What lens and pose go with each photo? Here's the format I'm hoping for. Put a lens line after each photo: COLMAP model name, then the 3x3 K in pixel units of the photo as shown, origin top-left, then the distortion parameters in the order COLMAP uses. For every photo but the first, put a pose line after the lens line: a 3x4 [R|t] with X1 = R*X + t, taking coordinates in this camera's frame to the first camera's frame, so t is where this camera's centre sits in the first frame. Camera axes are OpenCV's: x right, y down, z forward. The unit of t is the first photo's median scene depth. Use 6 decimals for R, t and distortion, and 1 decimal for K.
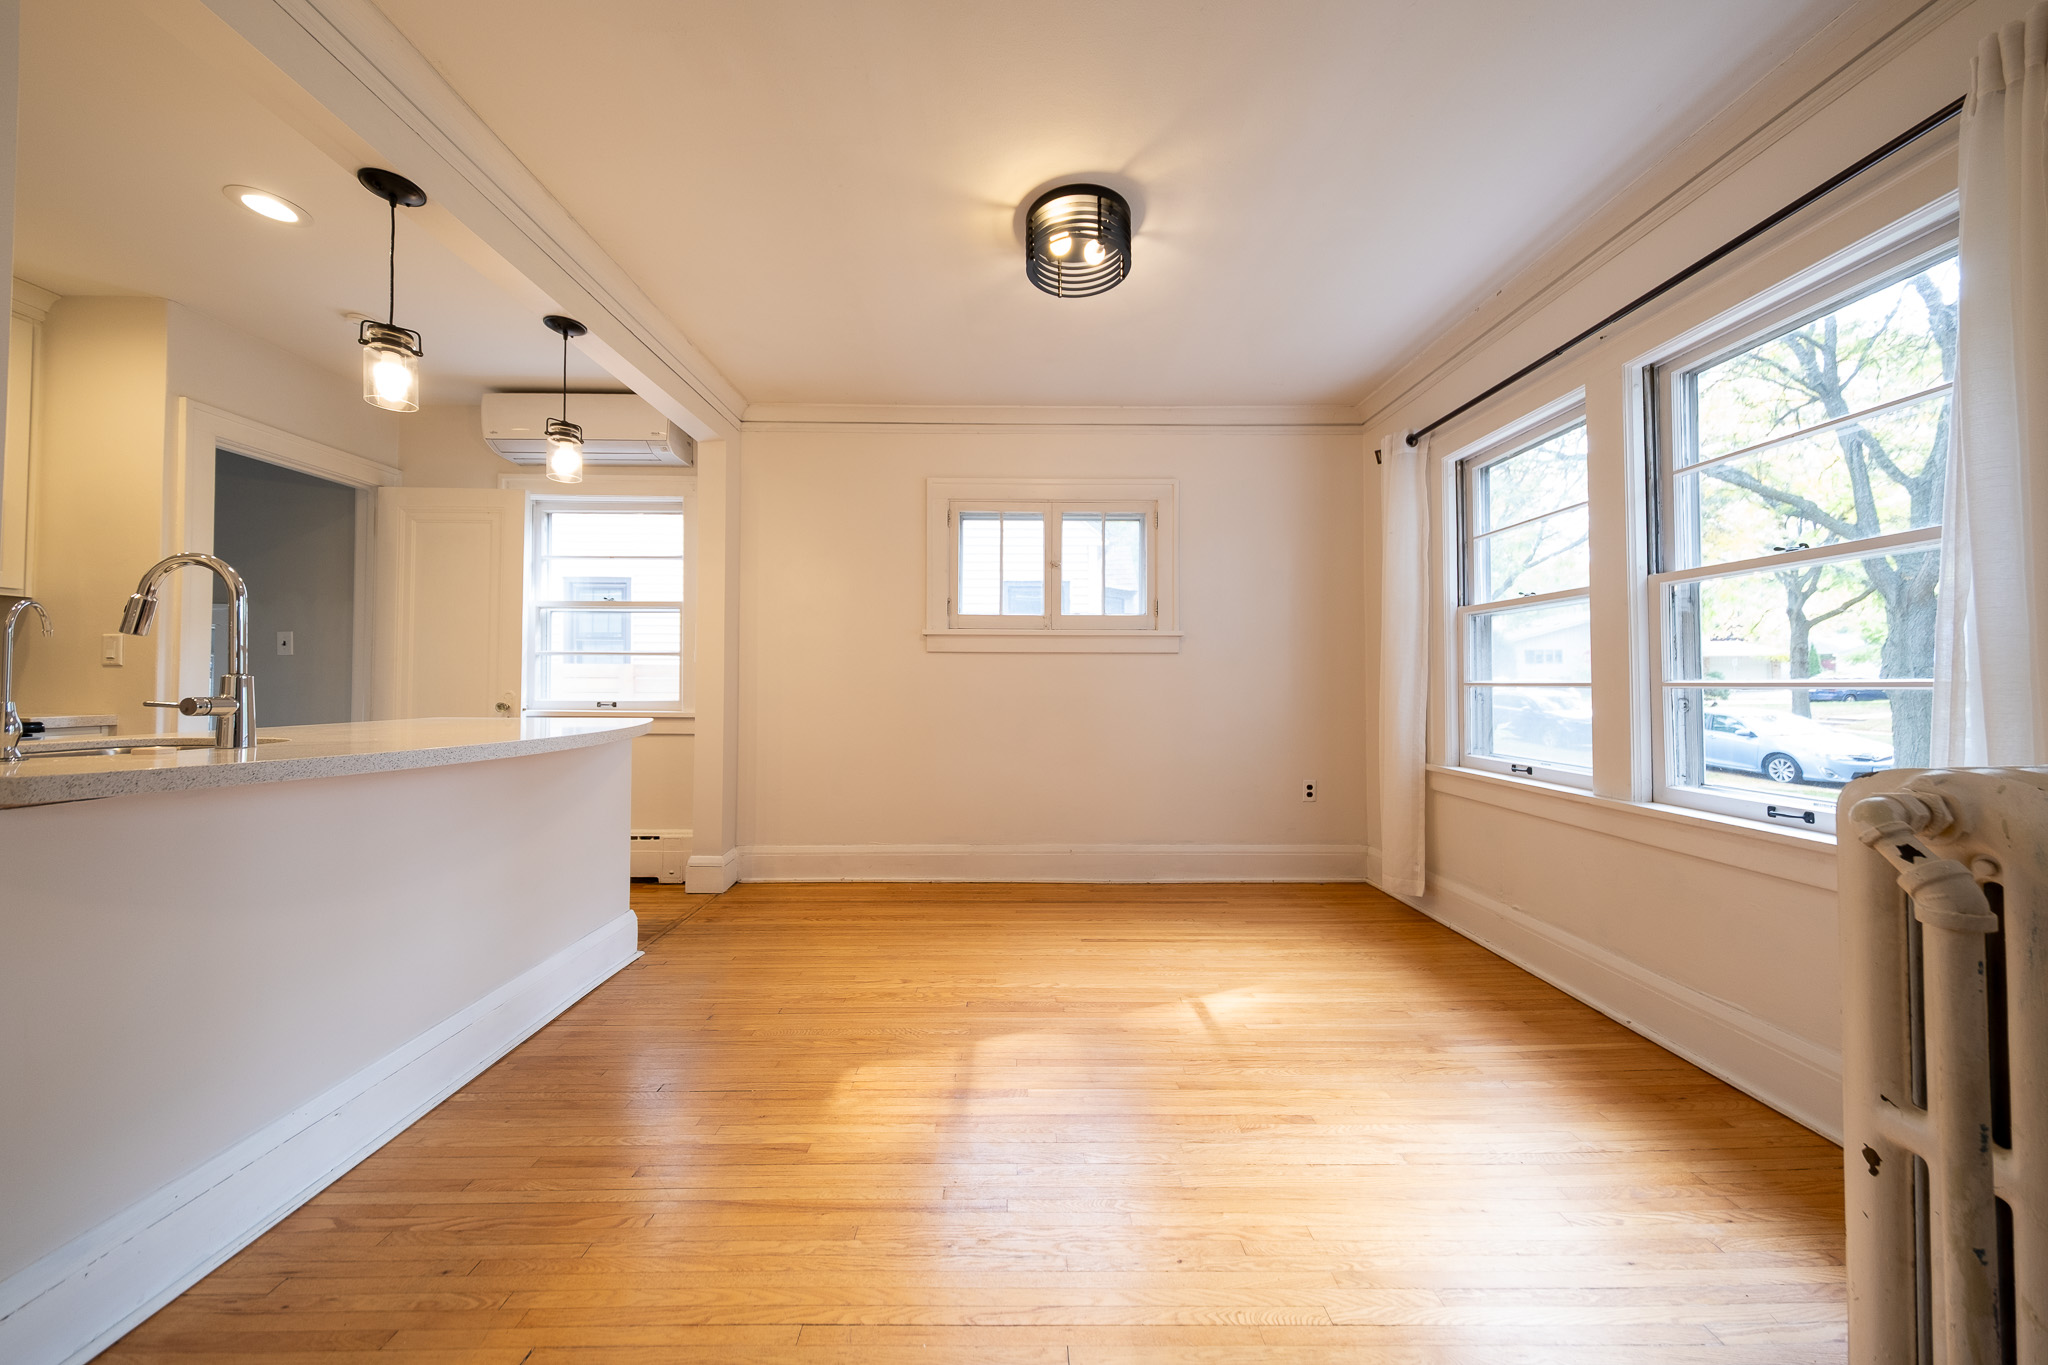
lens RADIAL K [[691.9, 0, 1015.5], [0, 691.9, 675.0], [0, 0, 1]] dist [0.012096, -0.004533]
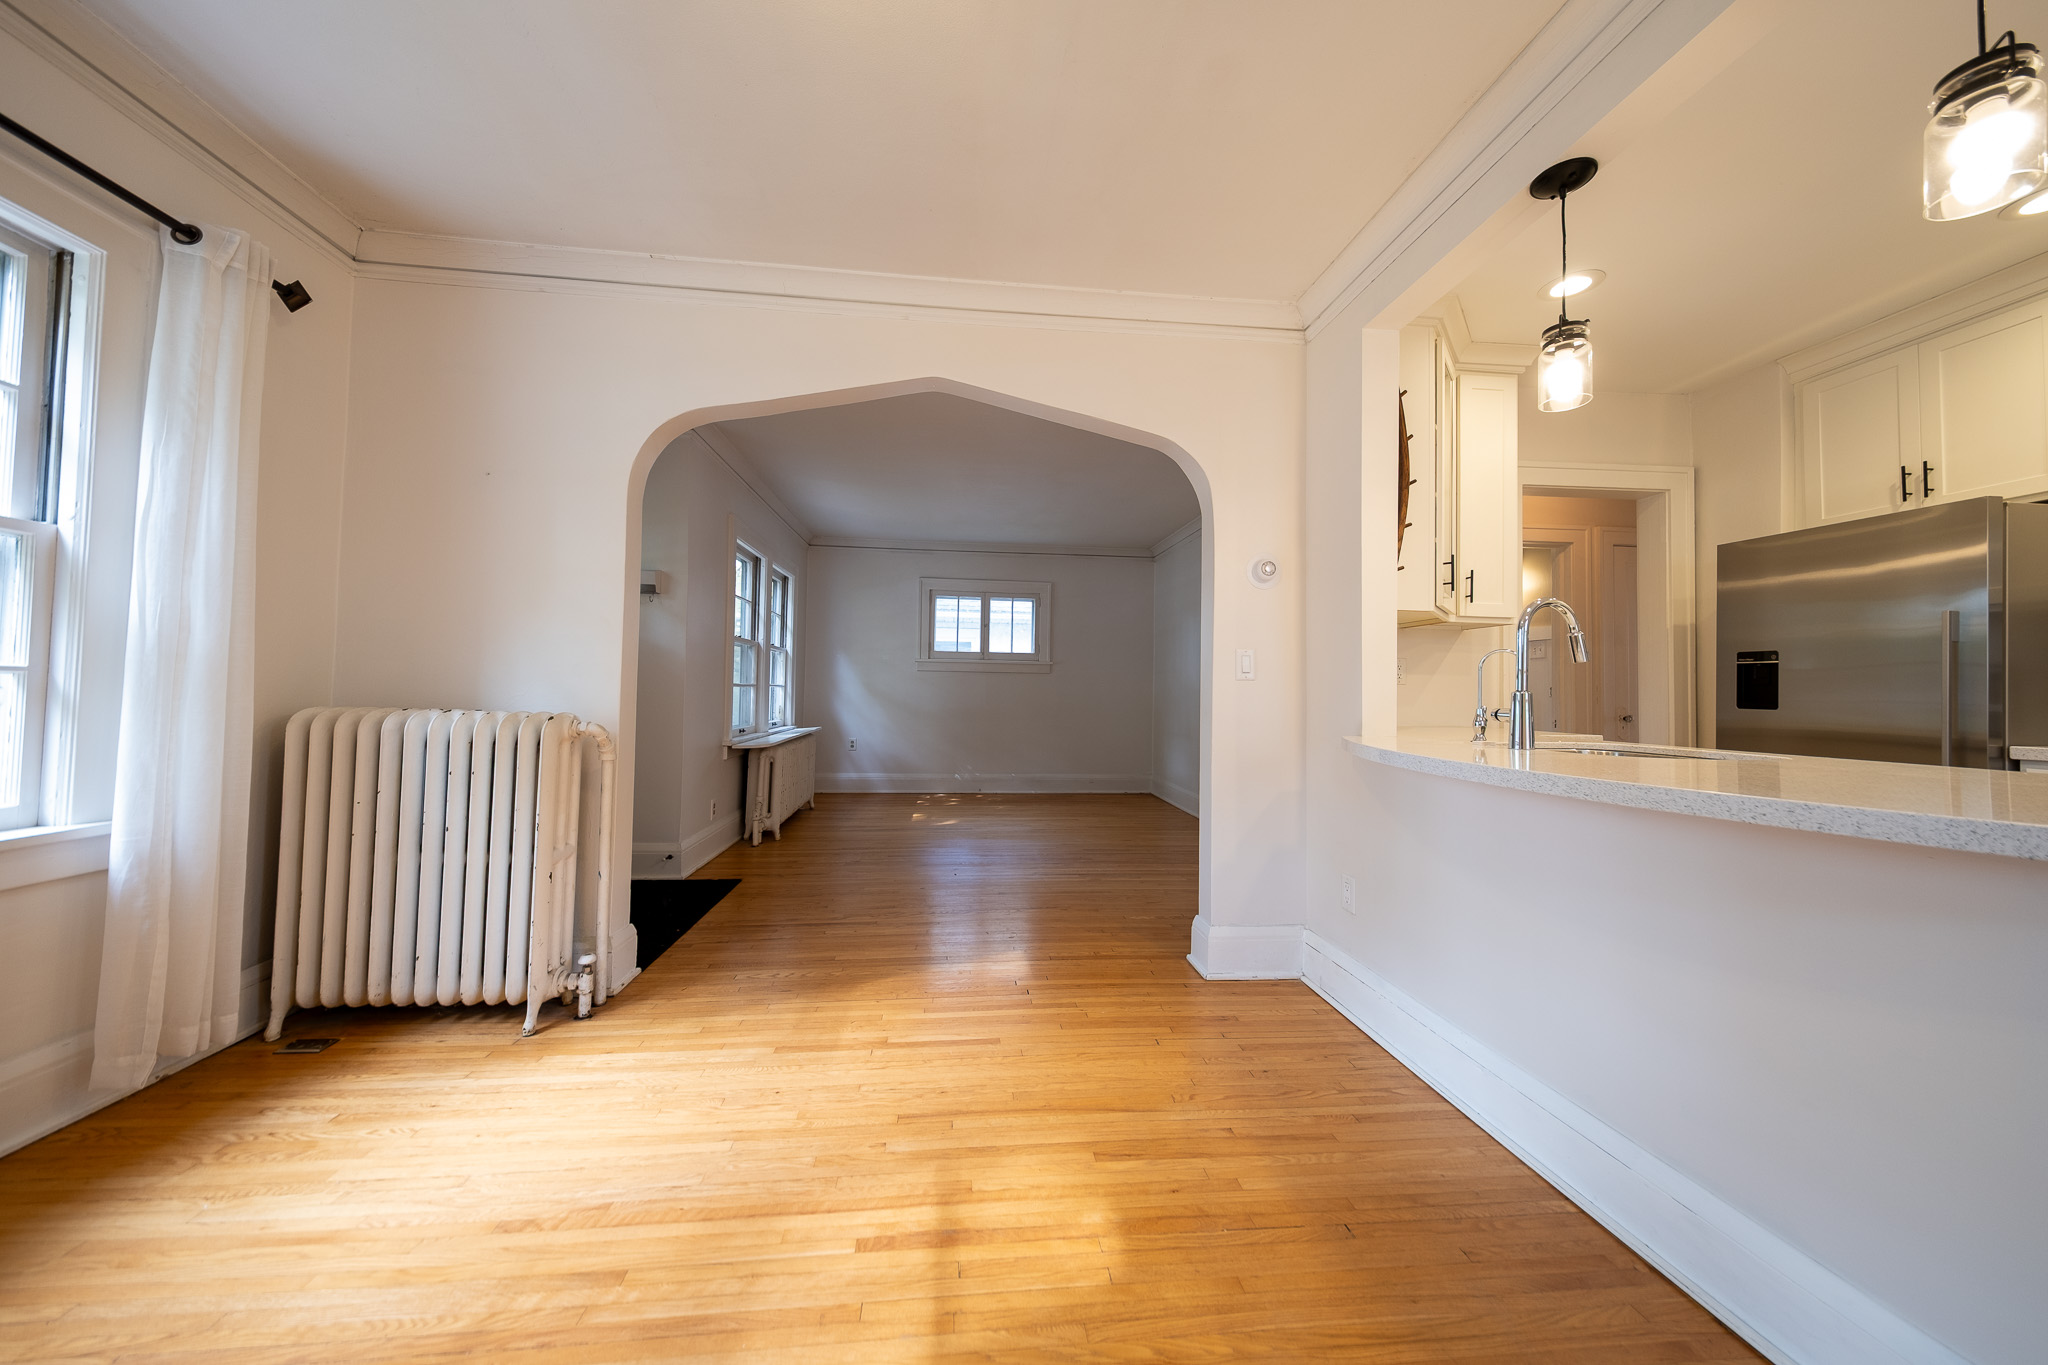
lens RADIAL K [[691.9, 0, 1015.5], [0, 691.9, 675.0], [0, 0, 1]] dist [0.012096, -0.004533]
pose [[-0.996117, -0.020773, -0.085557, -0.071048], [-0.017056, 0.998889, -0.043940, 0.031838], [0.086374, -0.042310, -0.995364, 1.684809]]
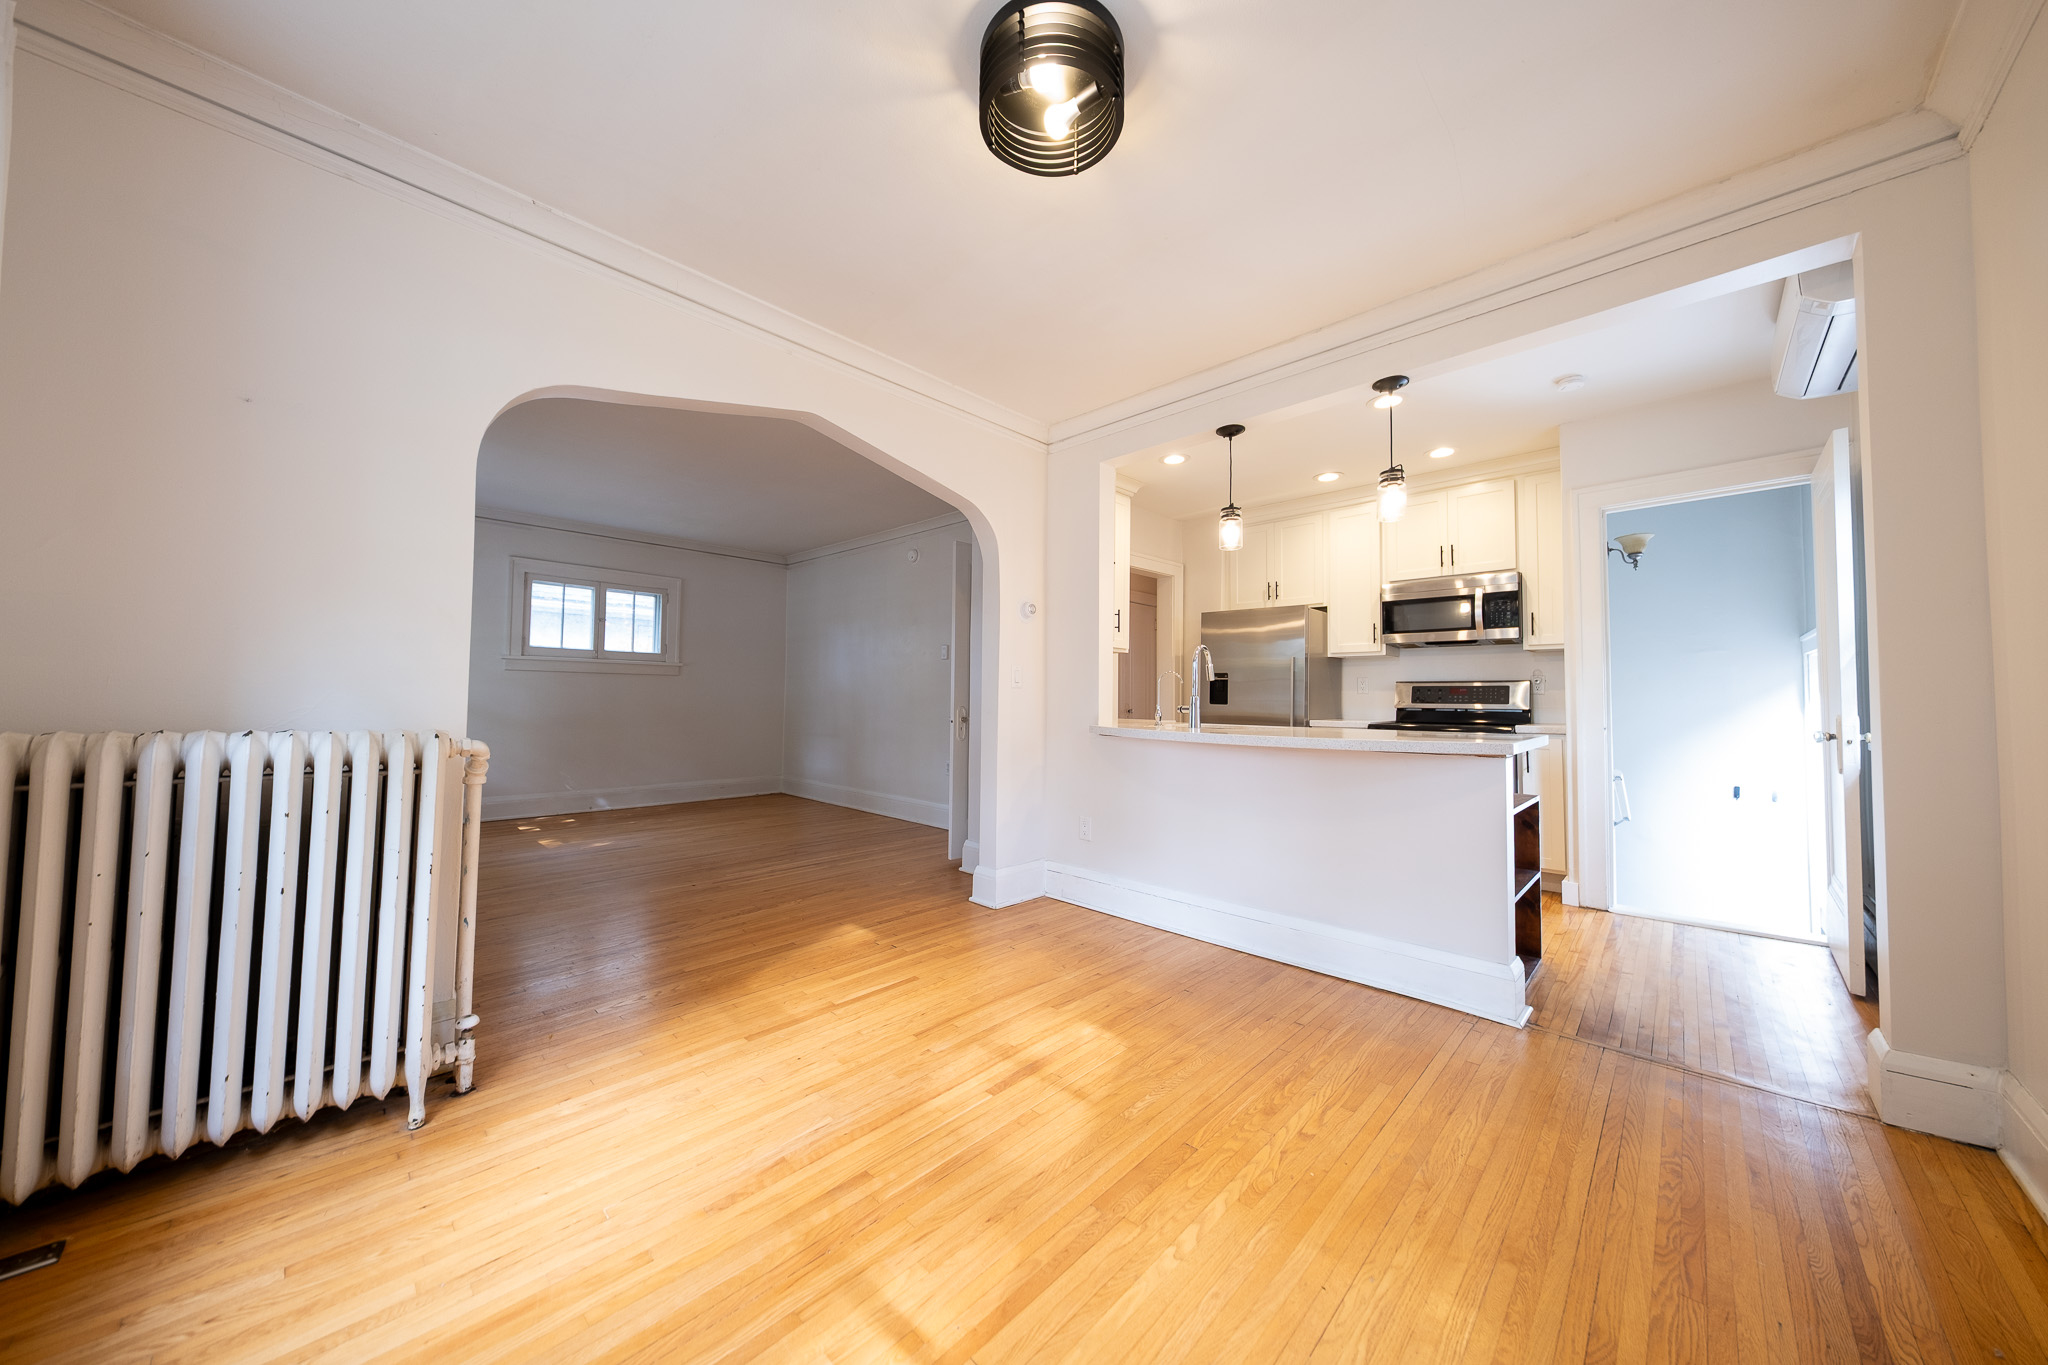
lens RADIAL K [[691.9, 0, 1015.5], [0, 691.9, 675.0], [0, 0, 1]] dist [0.012096, -0.004533]
pose [[-0.705230, -0.033970, -0.708164, 0.706509], [0.000818, 0.998812, -0.048727, 0.030236], [0.708978, -0.034943, -0.704365, 1.693371]]
